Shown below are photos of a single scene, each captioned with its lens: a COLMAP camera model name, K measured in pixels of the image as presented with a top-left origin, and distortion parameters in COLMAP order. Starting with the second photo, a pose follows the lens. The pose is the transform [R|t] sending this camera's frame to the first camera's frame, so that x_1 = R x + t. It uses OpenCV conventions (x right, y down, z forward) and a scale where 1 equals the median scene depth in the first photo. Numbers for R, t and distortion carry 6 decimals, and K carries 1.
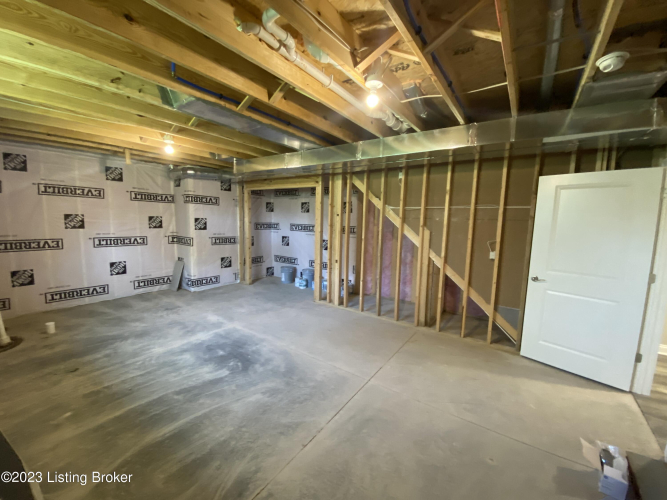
lens RADIAL K [[272.4, 0, 335.8], [0, 272.4, 249.4], [0, 0, 1]] dist [-0.000036, -0.001331]
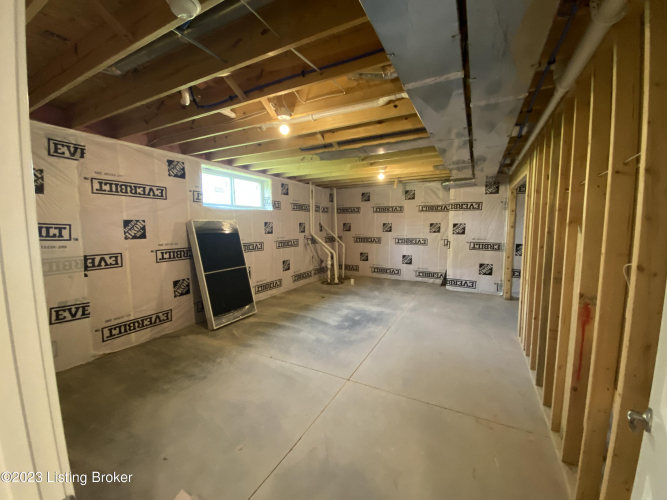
lens RADIAL K [[272.4, 0, 334.3], [0, 272.4, 252.2], [0, 0, 1]] dist [-0.000036, -0.001331]
pose [[0.115135, 0.071177, -0.990797, 0.684786], [-0.106628, 0.992552, 0.058913, -0.016698], [0.987610, 0.098864, 0.121867, 0.511185]]
